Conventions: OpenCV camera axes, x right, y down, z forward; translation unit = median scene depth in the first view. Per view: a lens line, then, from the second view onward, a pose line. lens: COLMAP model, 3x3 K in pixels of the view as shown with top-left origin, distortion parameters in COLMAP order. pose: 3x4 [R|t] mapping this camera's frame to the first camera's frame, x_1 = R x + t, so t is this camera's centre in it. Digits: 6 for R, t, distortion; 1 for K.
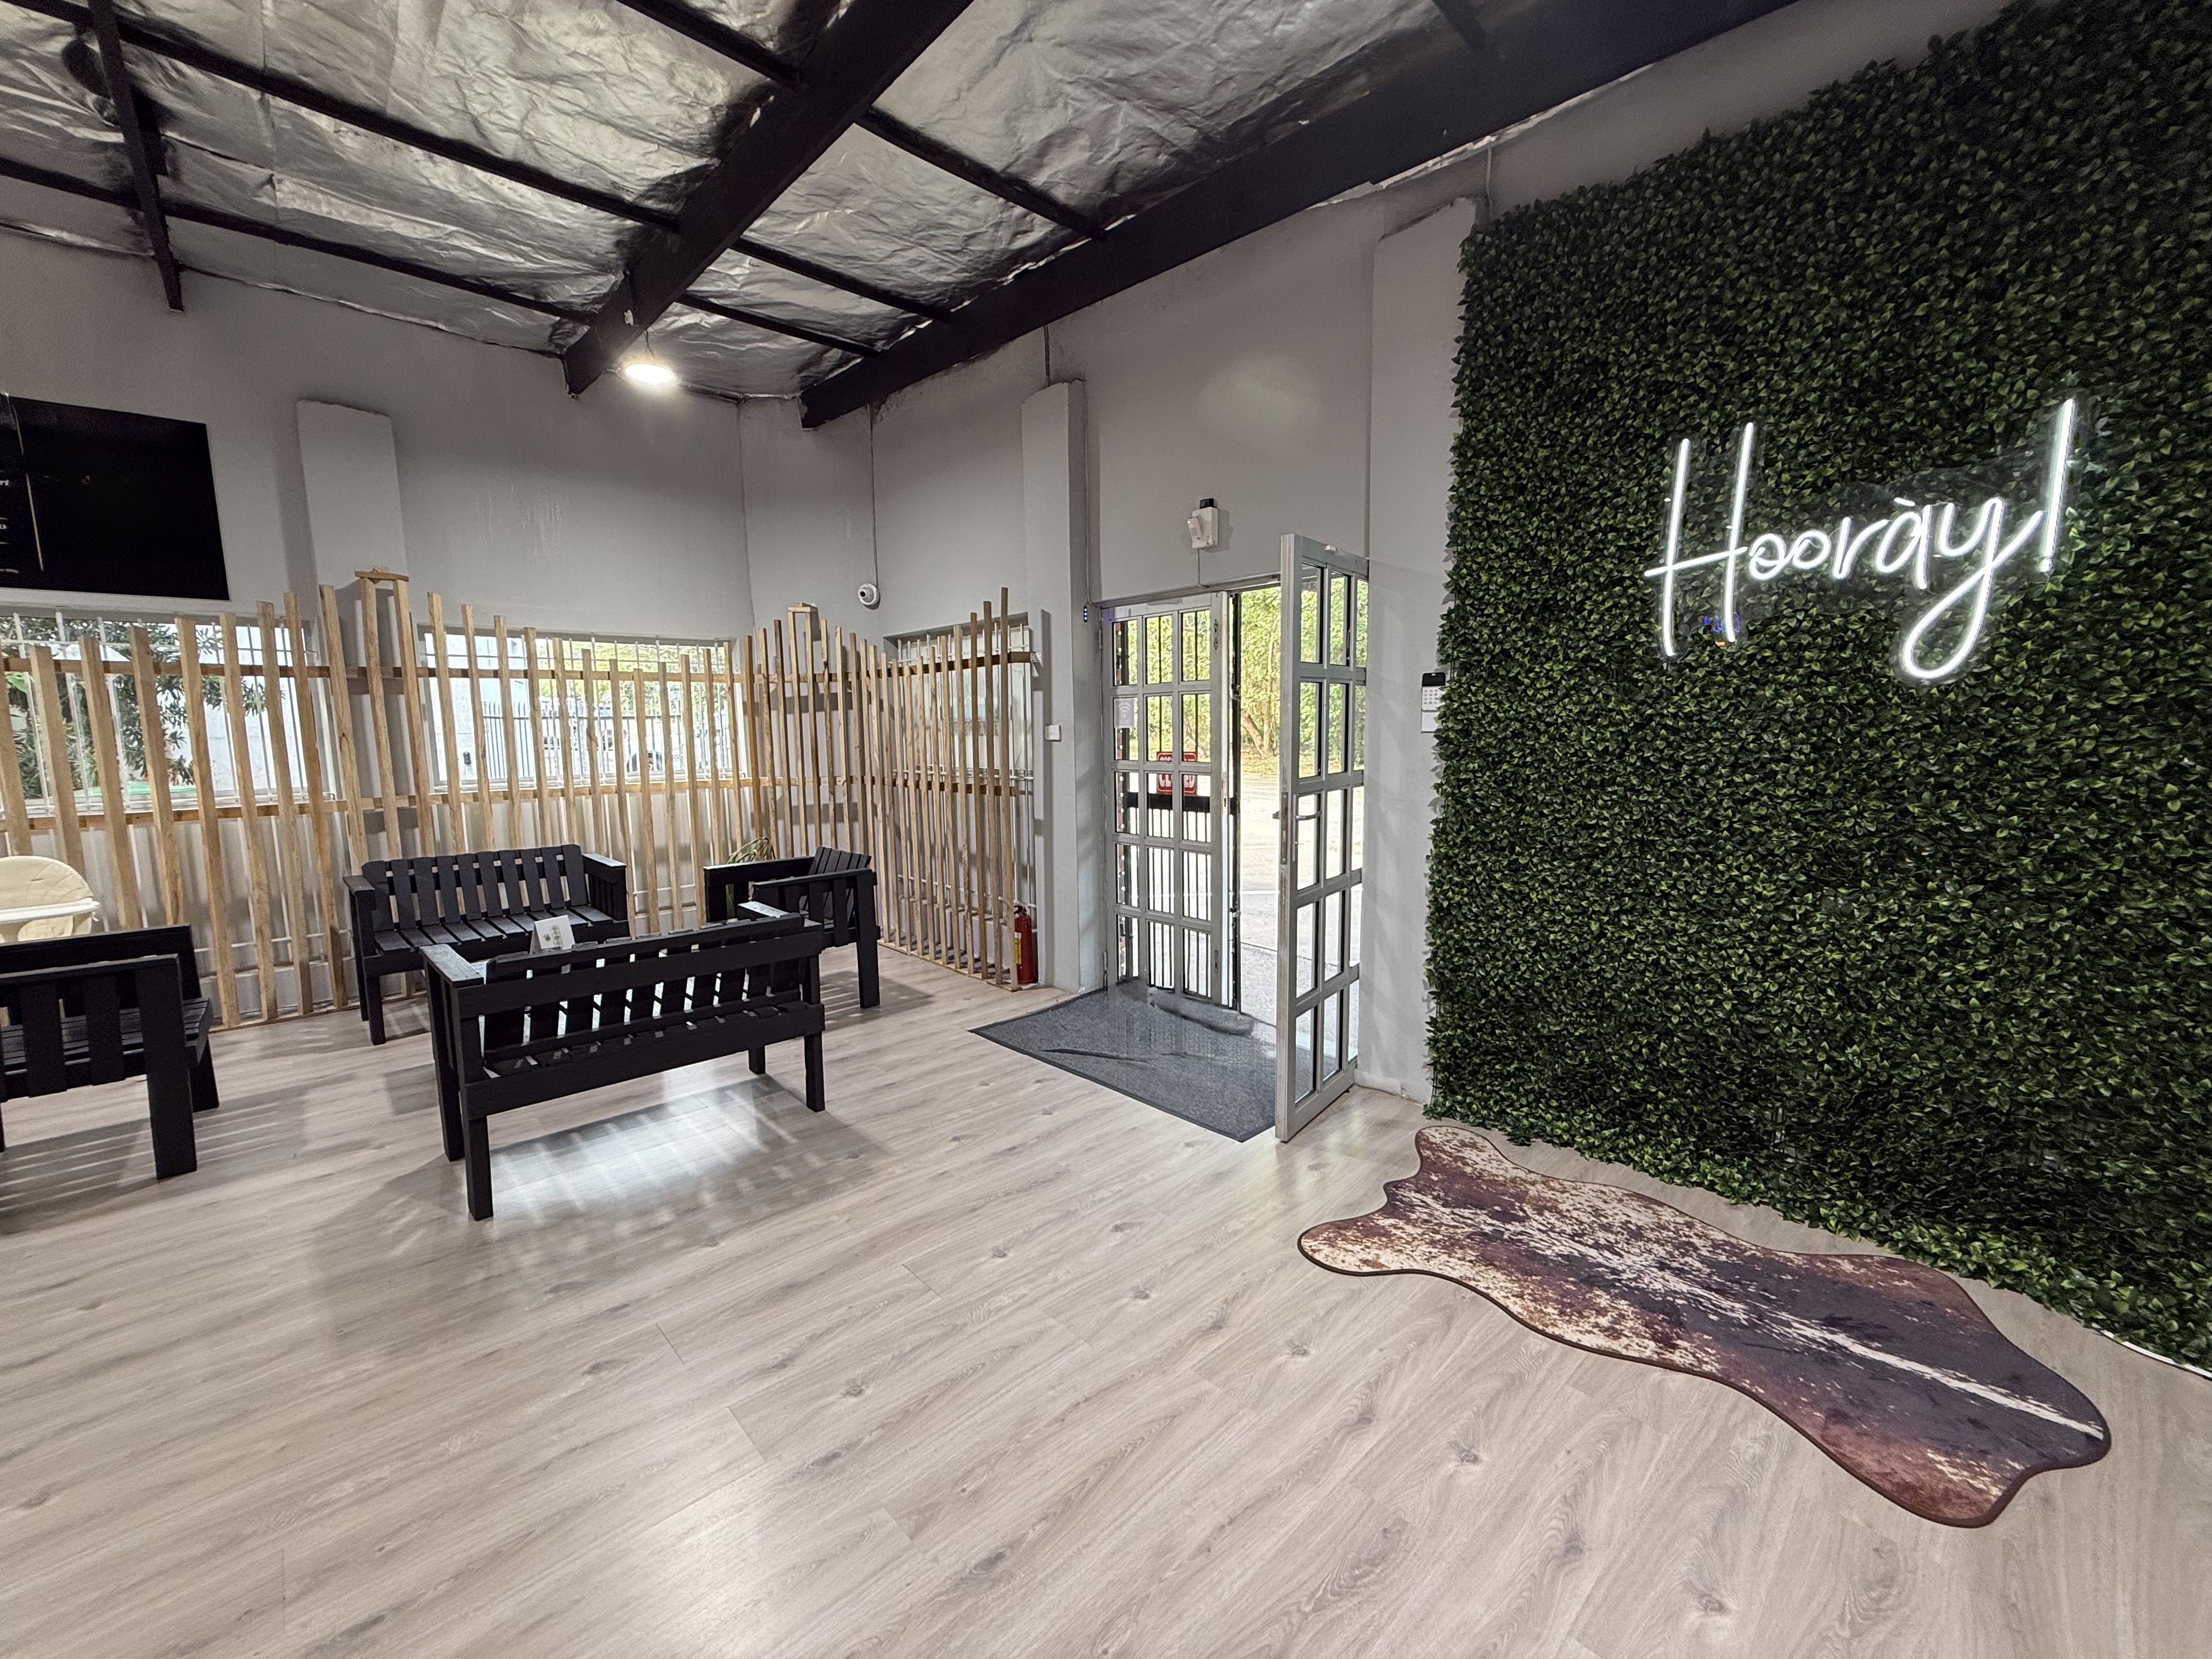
lens RADIAL K [[869.2, 0, 1110.2], [0, 869.2, 829.2], [0, 0, 1]] dist [0.000279, 0.000103]
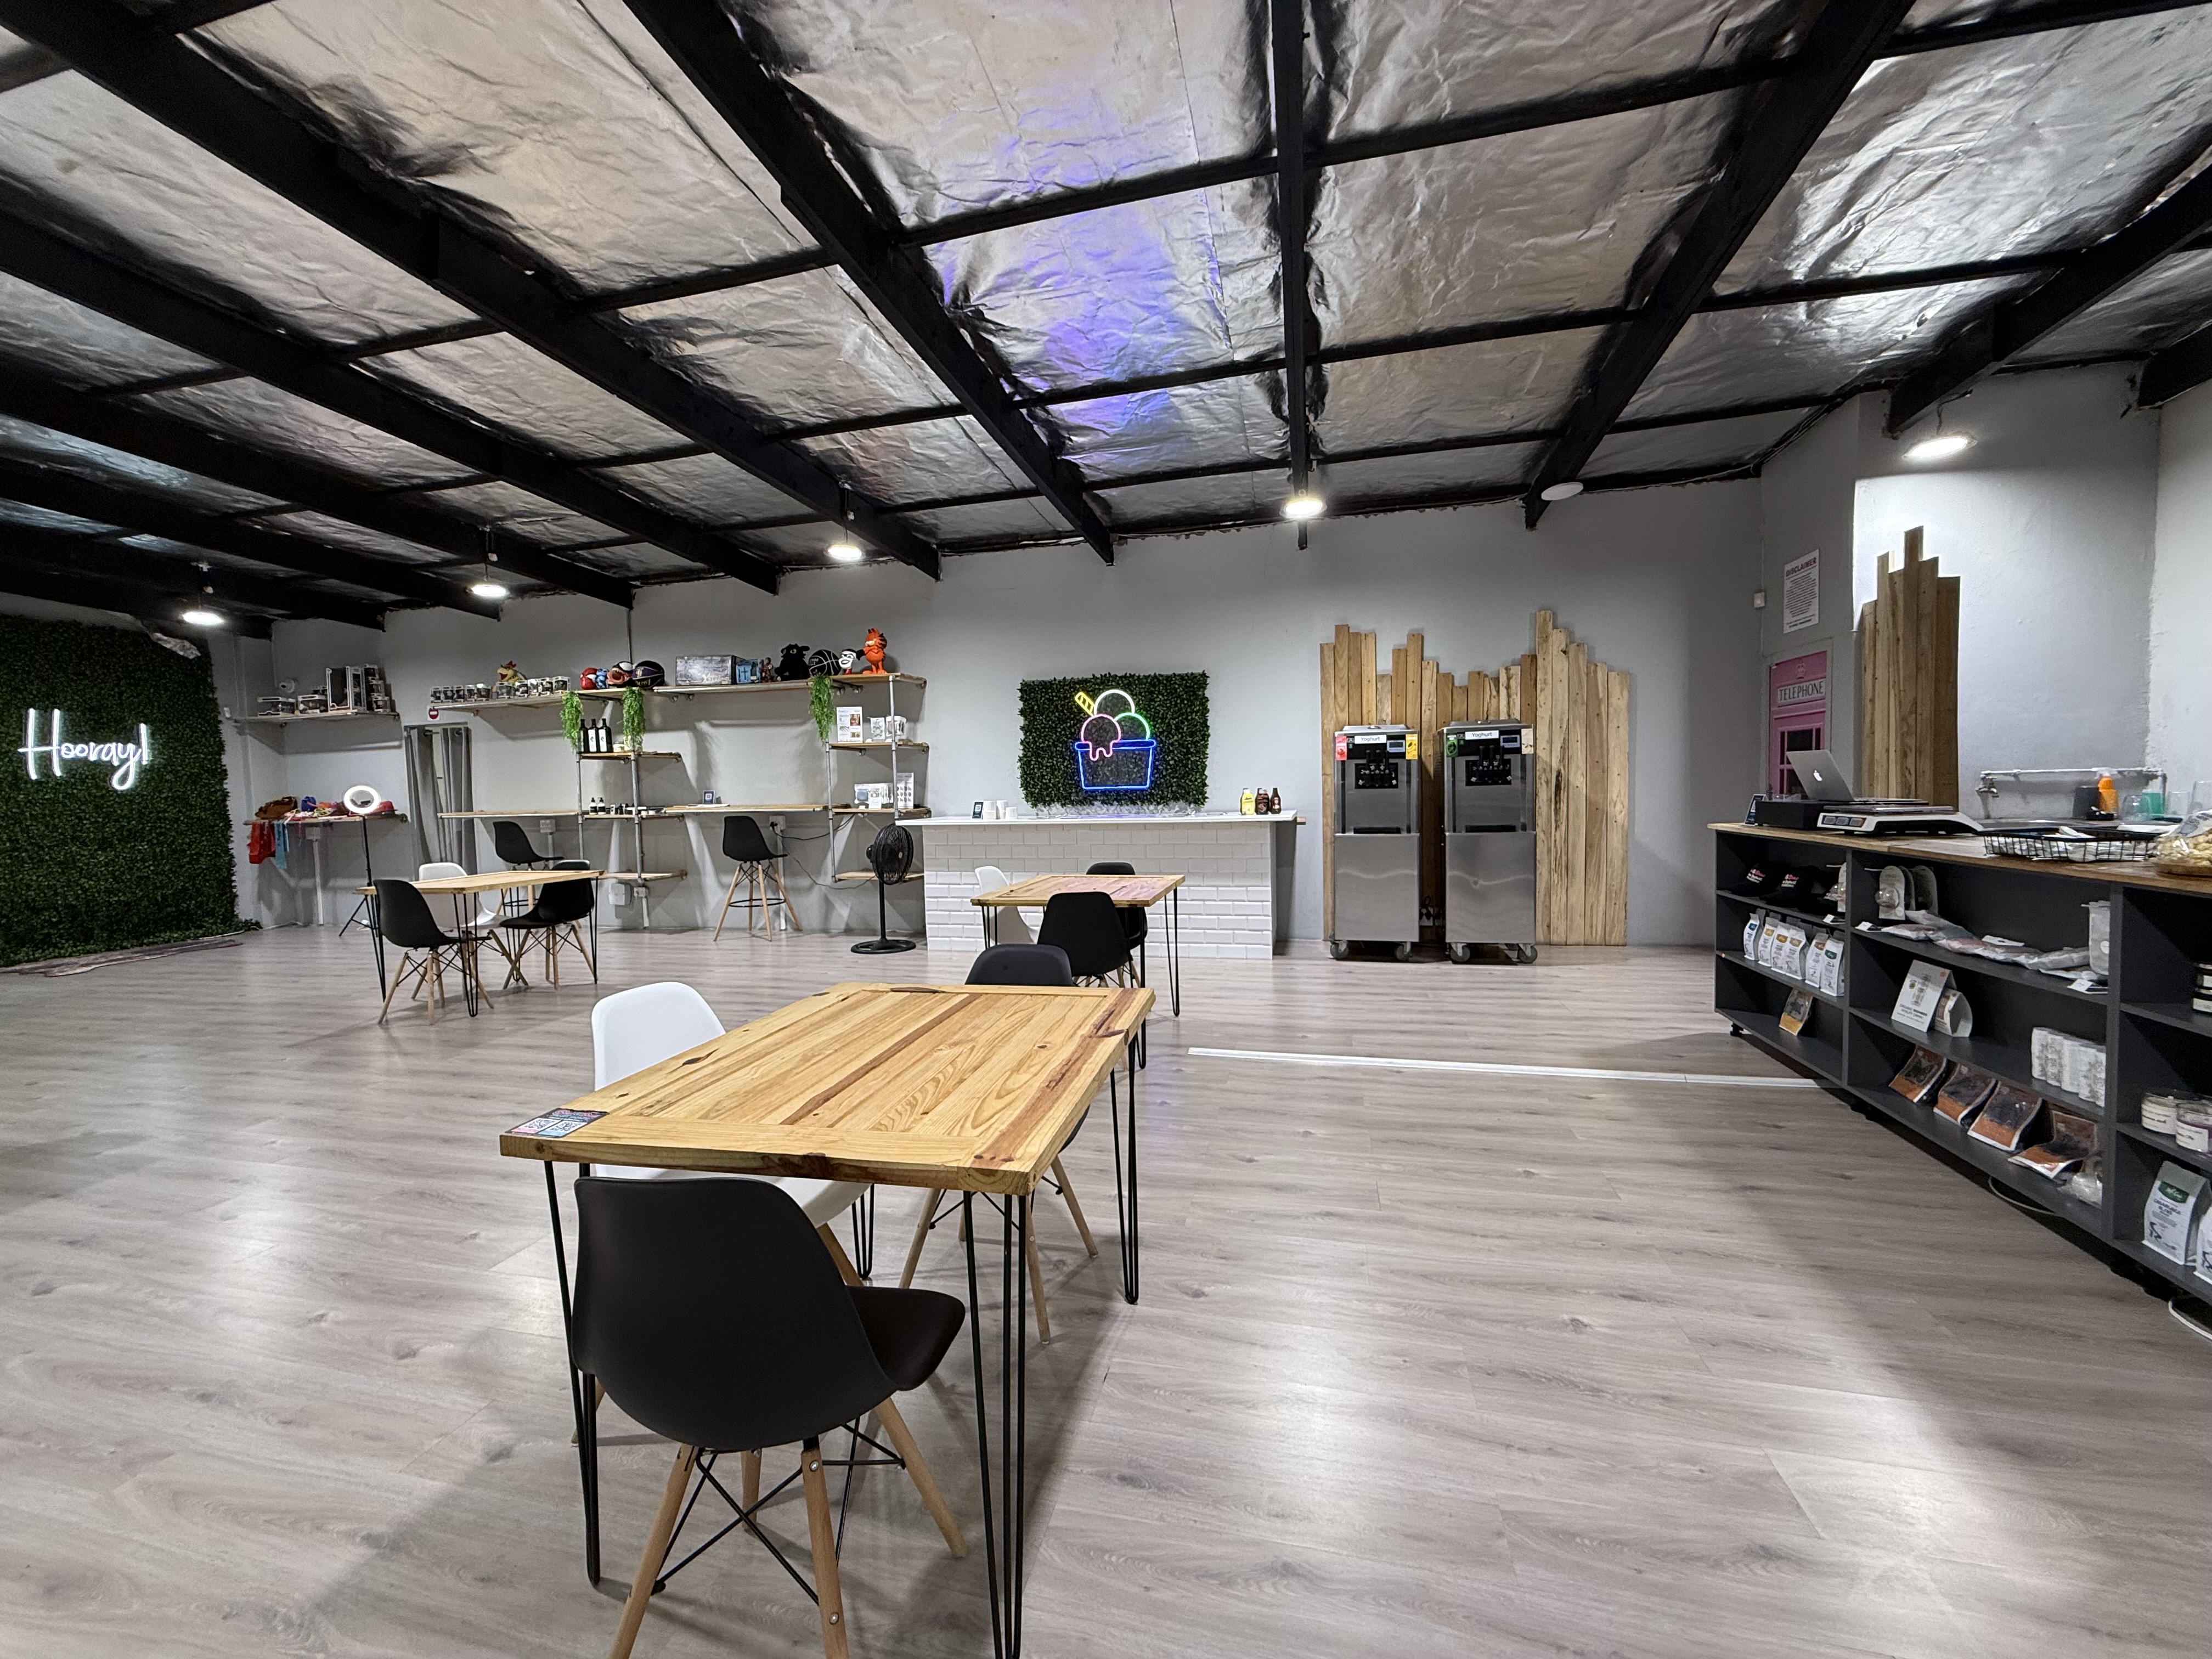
lens RADIAL K [[881.0, 0, 1099.6], [0, 881.0, 830.0], [0, 0, 1]] dist [-0.000769, 0.000660]
pose [[-0.528369, -0.014711, 0.848888, -4.057292], [0.134753, 0.985723, 0.100956, 0.166370], [-0.838253, 0.167732, -0.518843, -0.474624]]
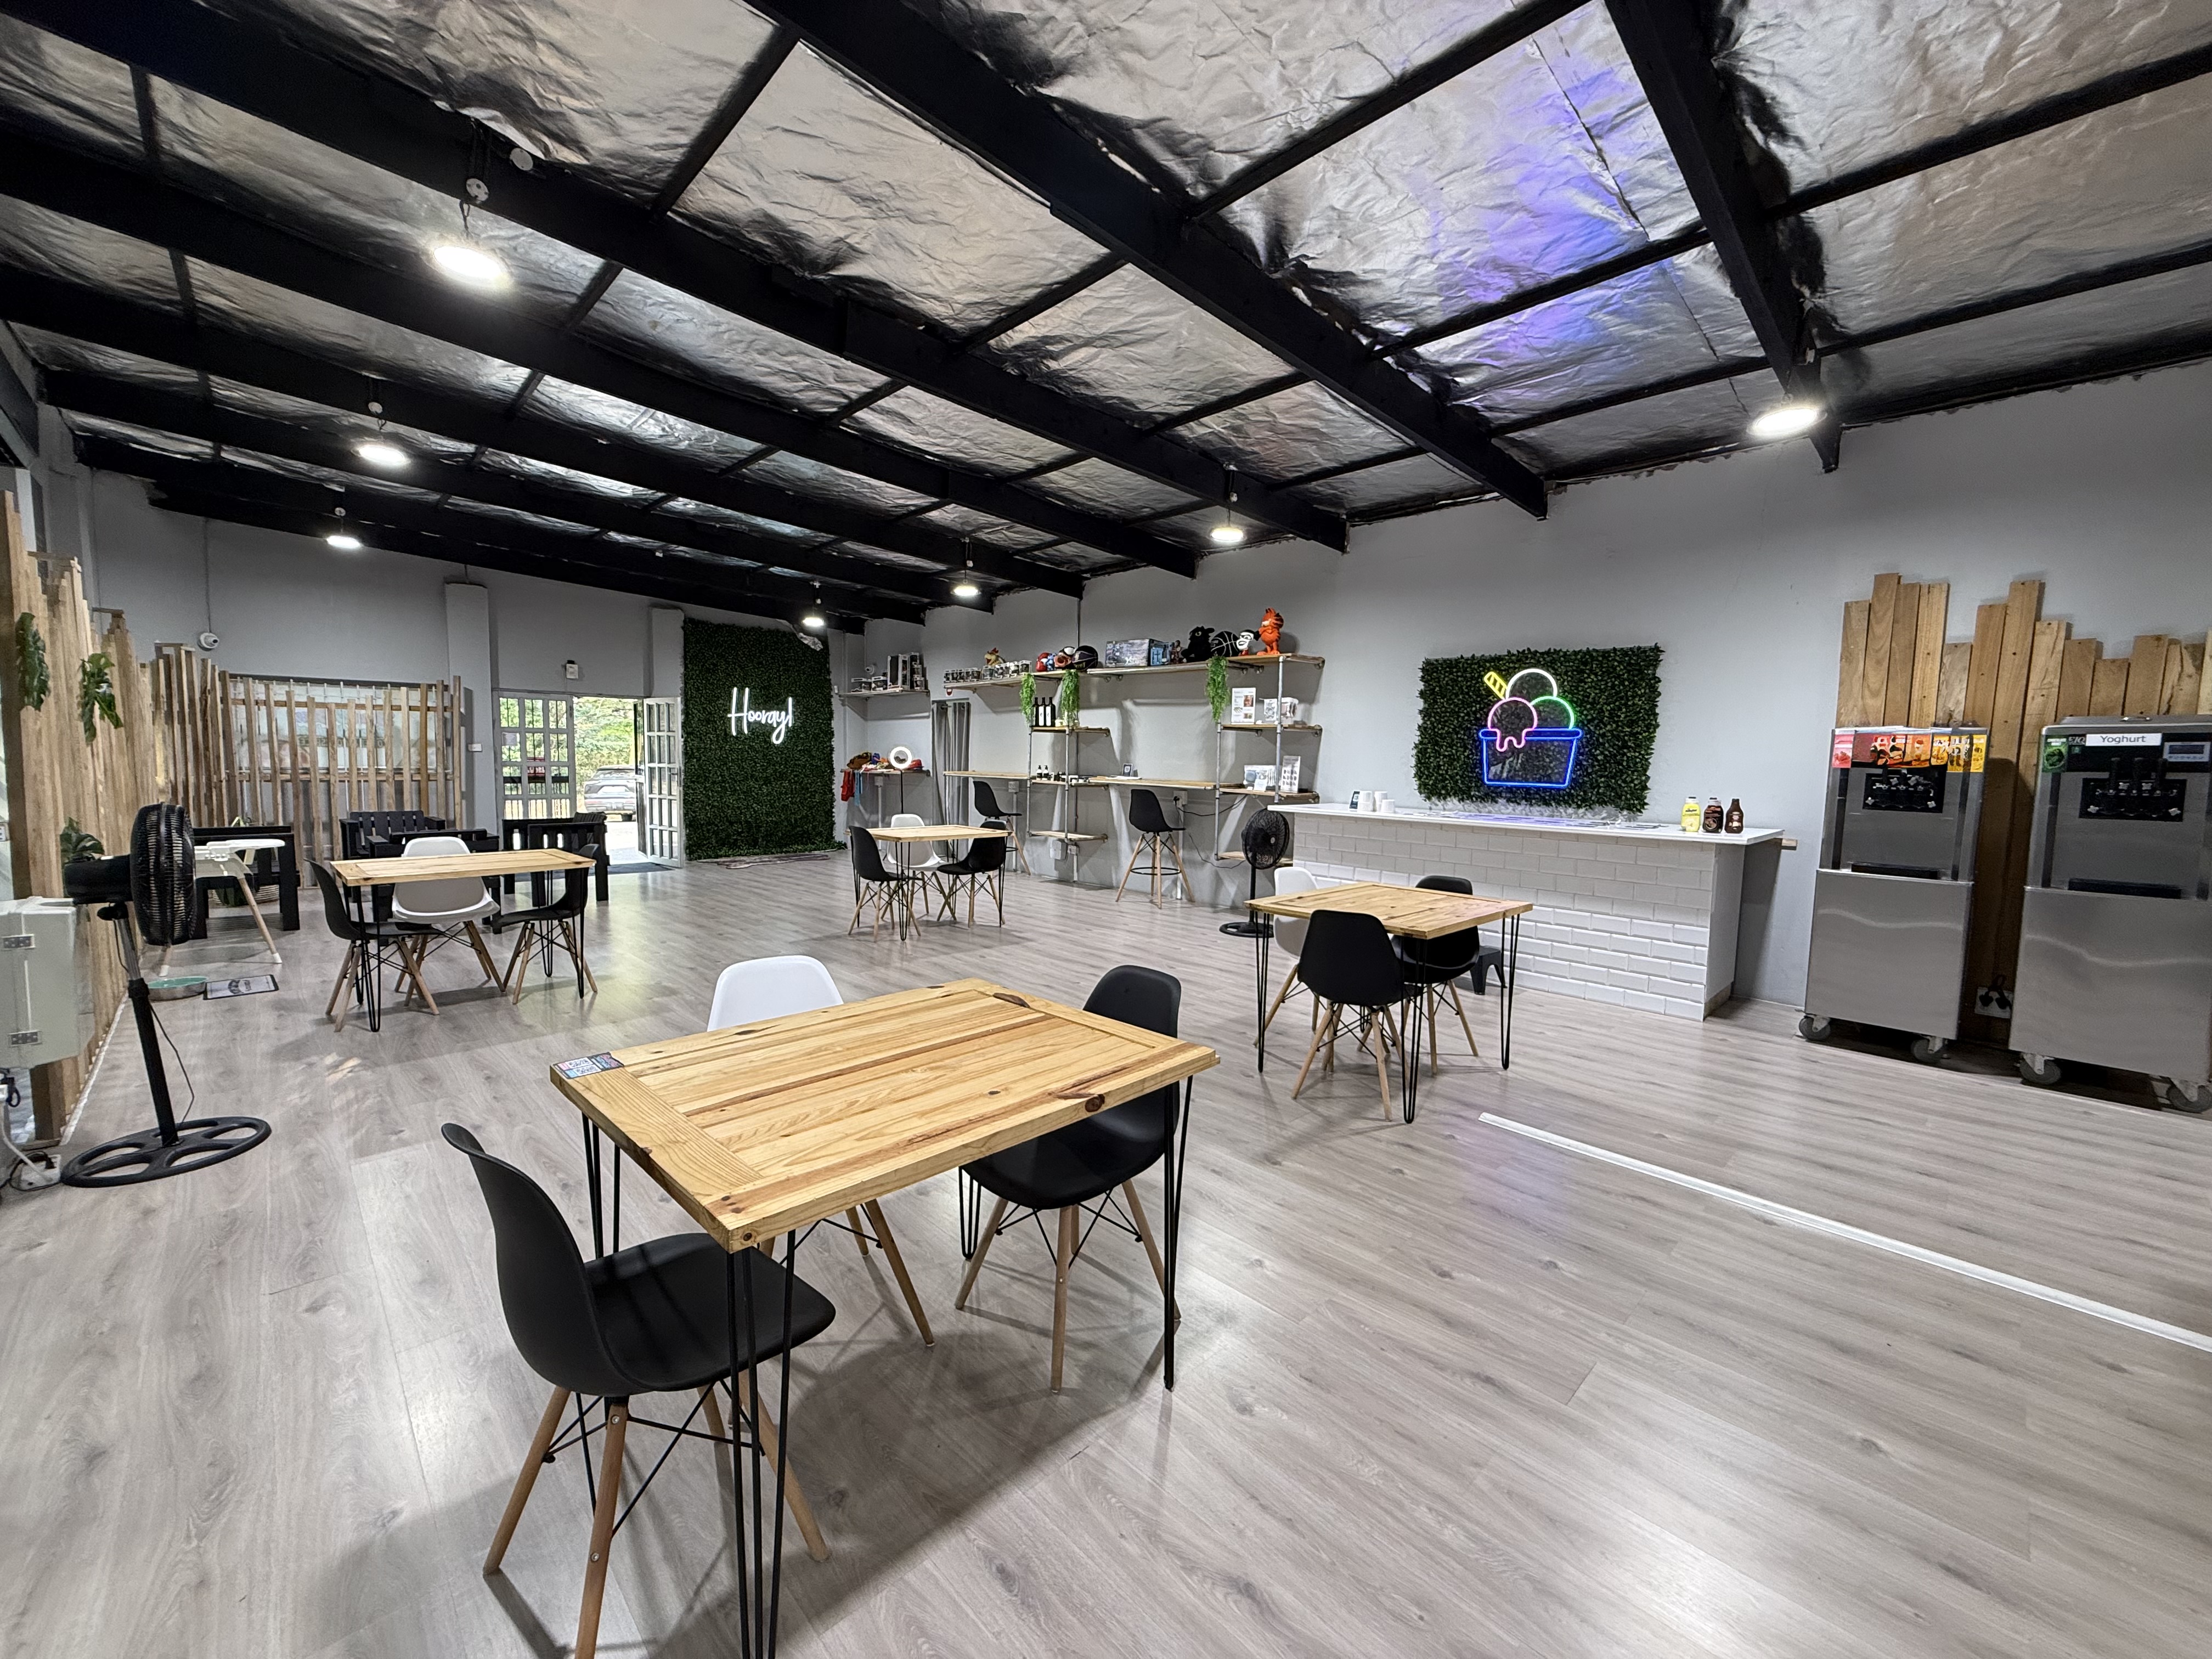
lens RADIAL K [[881.0, 0, 1099.6], [0, 881.0, 830.0], [0, 0, 1]] dist [-0.000769, 0.000660]
pose [[-0.000095, -0.069217, 0.997602, -4.091017], [0.100605, 0.992540, 0.068875, 0.166090], [-0.994926, 0.100370, 0.006870, -0.871210]]
